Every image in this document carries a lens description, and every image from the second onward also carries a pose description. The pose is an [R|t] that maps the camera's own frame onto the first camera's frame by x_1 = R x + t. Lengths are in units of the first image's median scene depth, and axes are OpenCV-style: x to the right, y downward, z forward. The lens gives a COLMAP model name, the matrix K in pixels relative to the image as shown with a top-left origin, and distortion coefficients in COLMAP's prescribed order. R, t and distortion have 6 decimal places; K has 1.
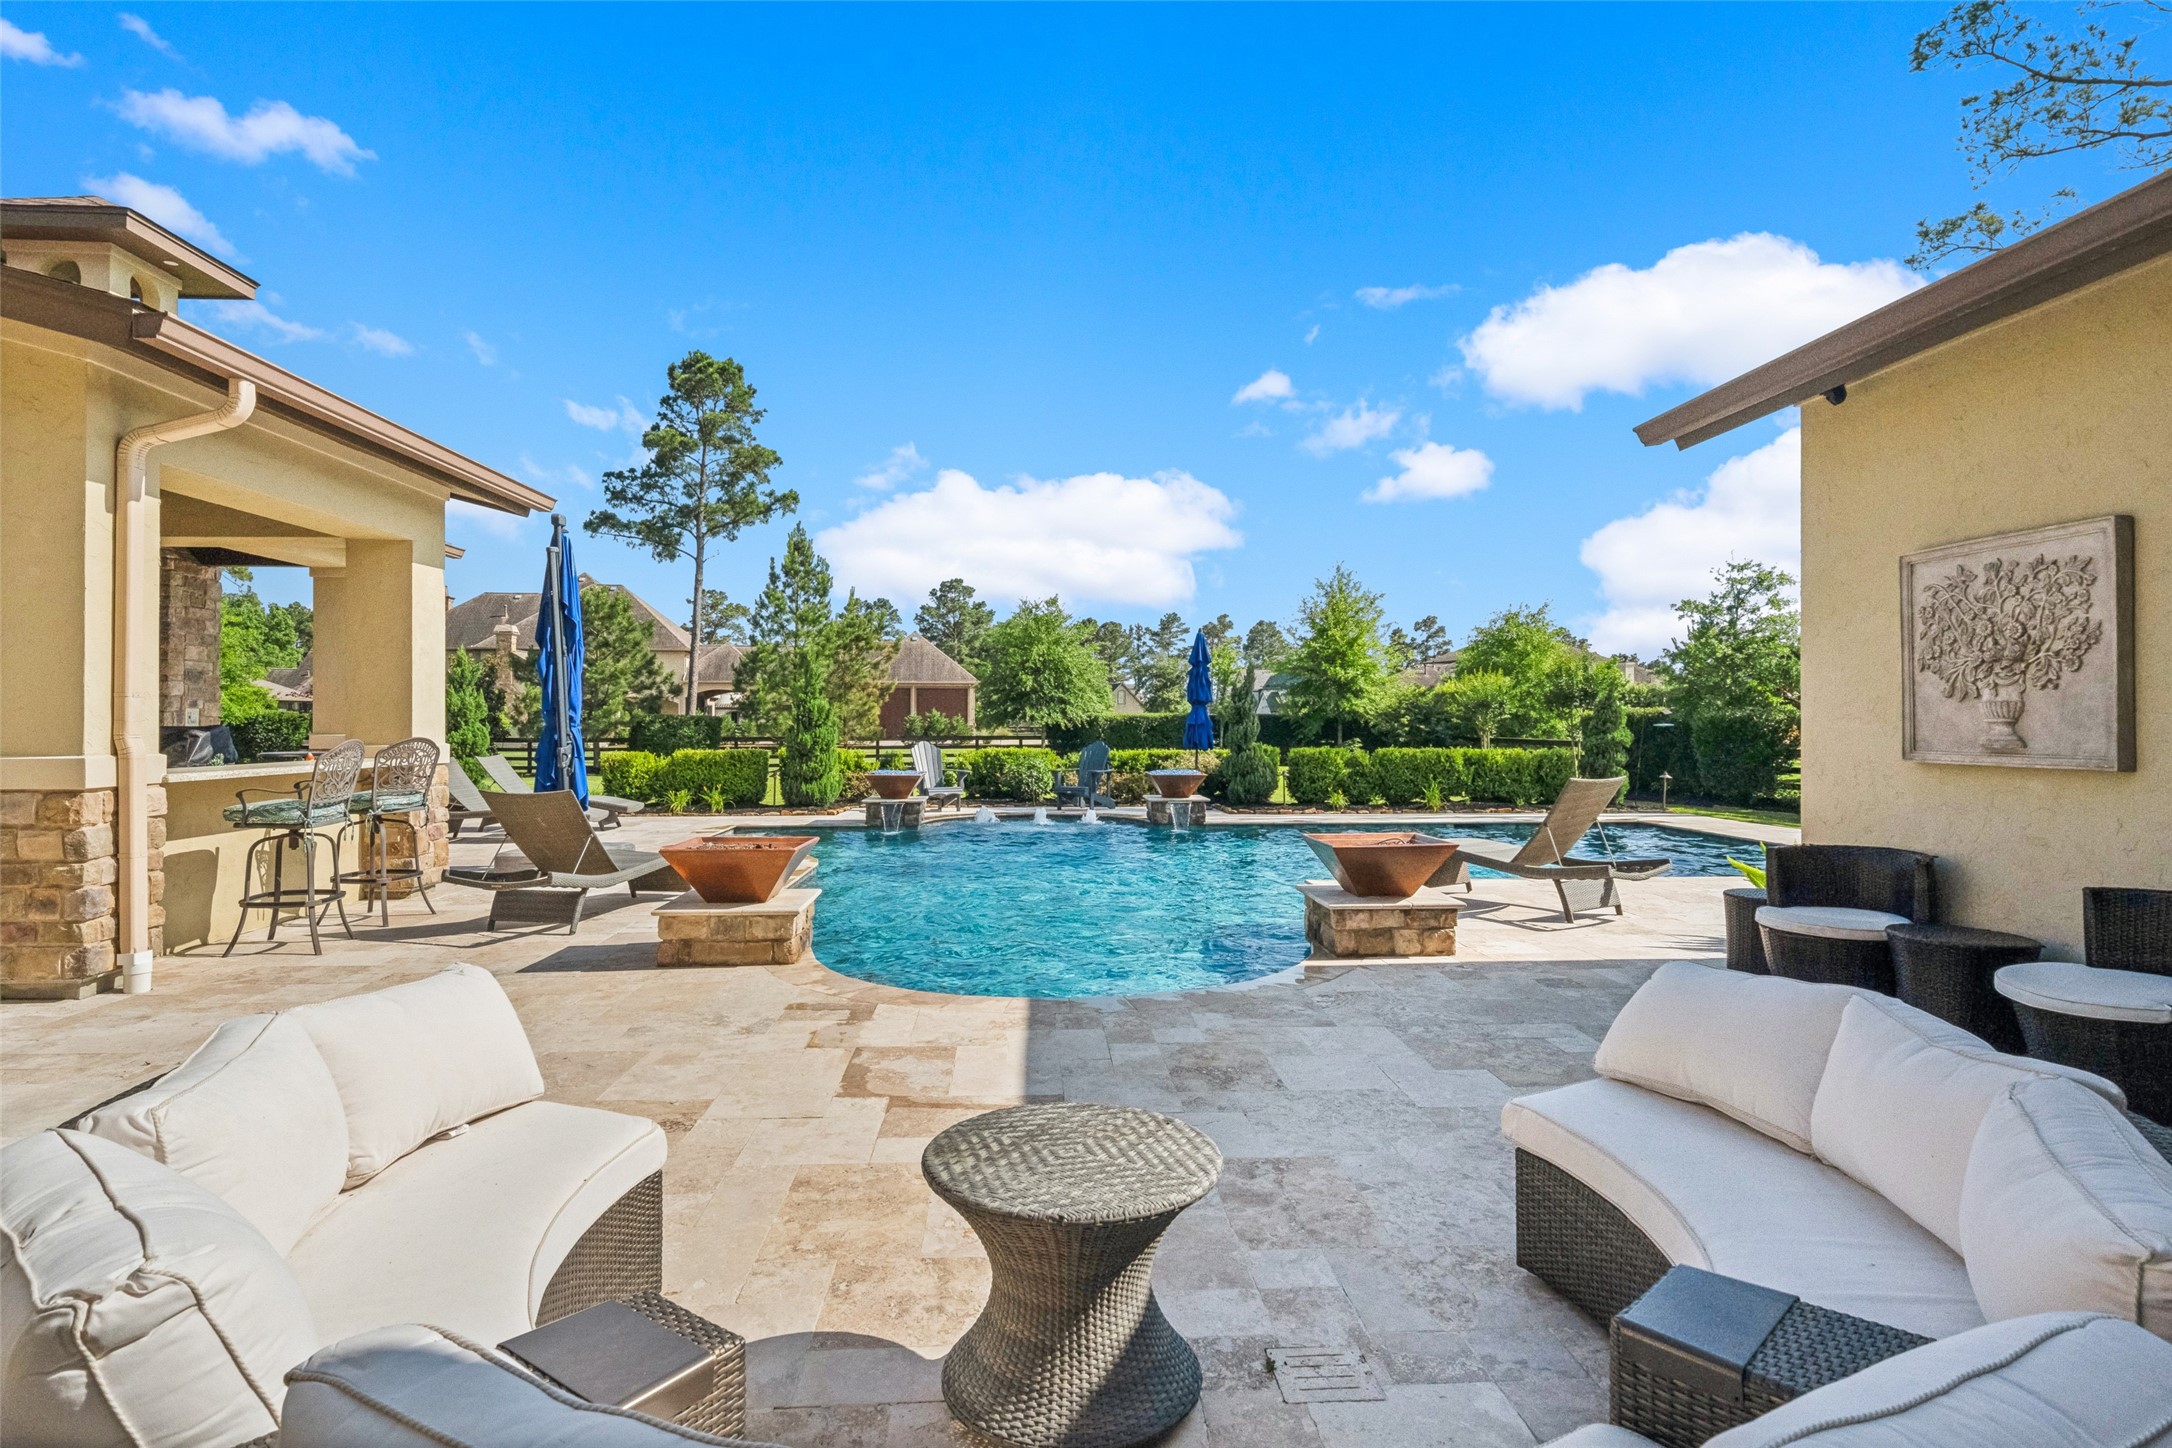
lens RADIAL K [[1145.0, 0, 1084.3], [0, 1145.0, 724.5], [0, 0, 1]] dist [-0.001284, -0.000039]
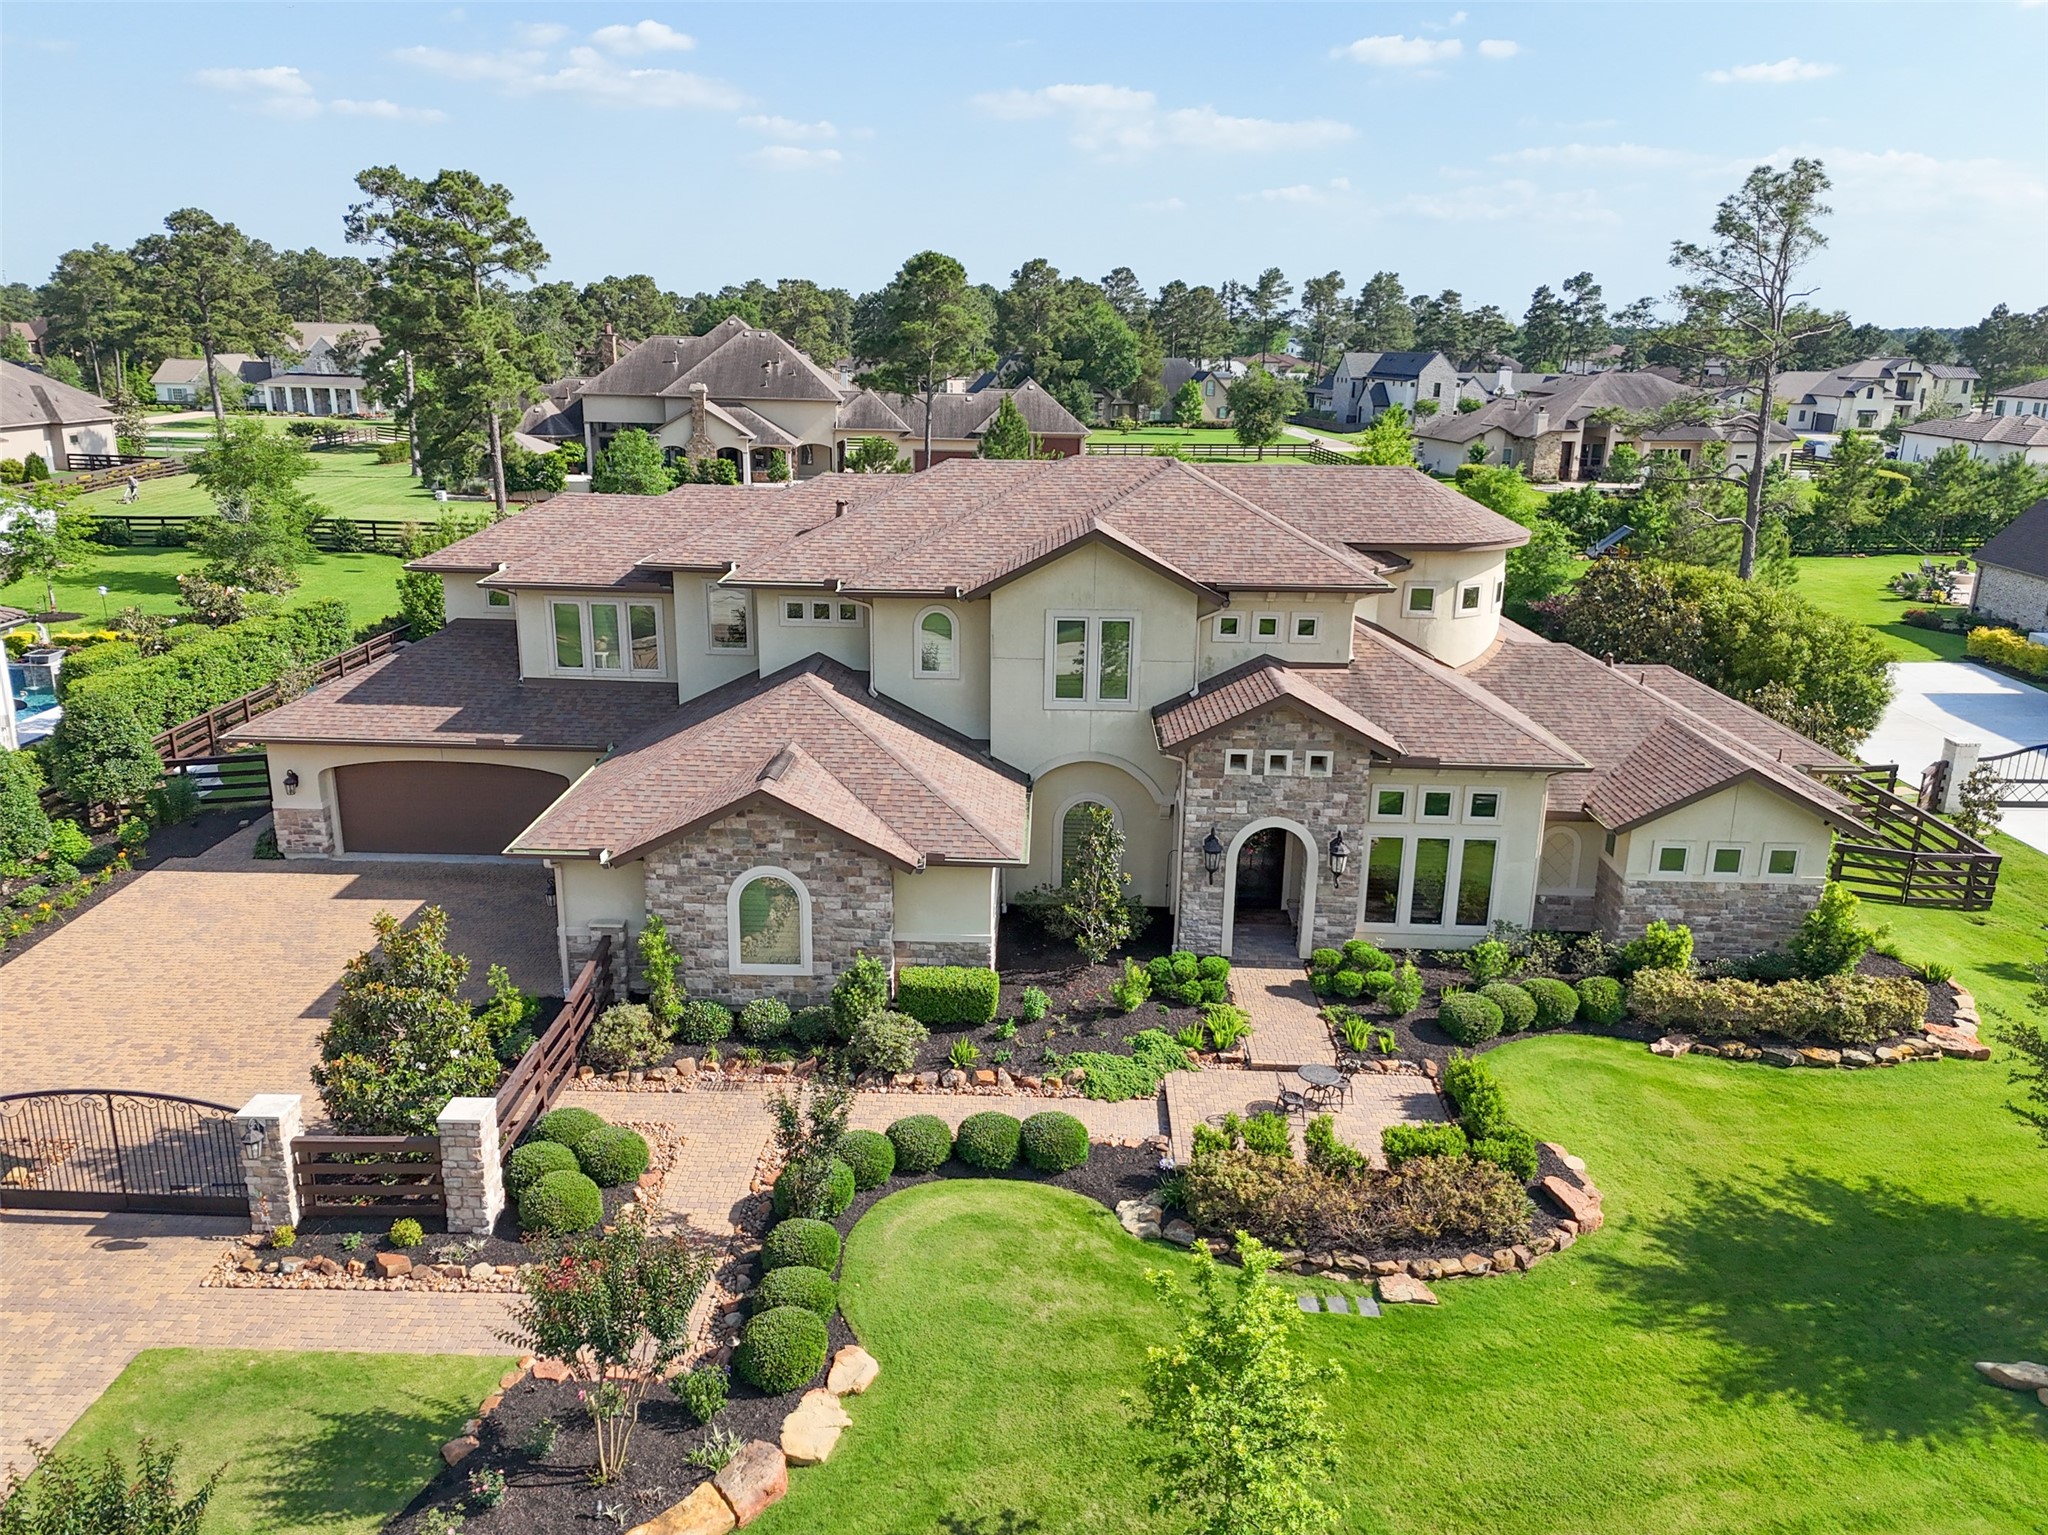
lens RADIAL K [[1479.2, 0, 1027.6], [0, 1479.2, 757.4], [0, 0, 1]] dist [0.067027, -0.019199]
pose [[0.996735, 0.039583, -0.070368, -0.014367], [-0.018539, 0.960491, 0.277692, -0.052062], [0.078580, -0.275481, 0.958089, -0.190485]]
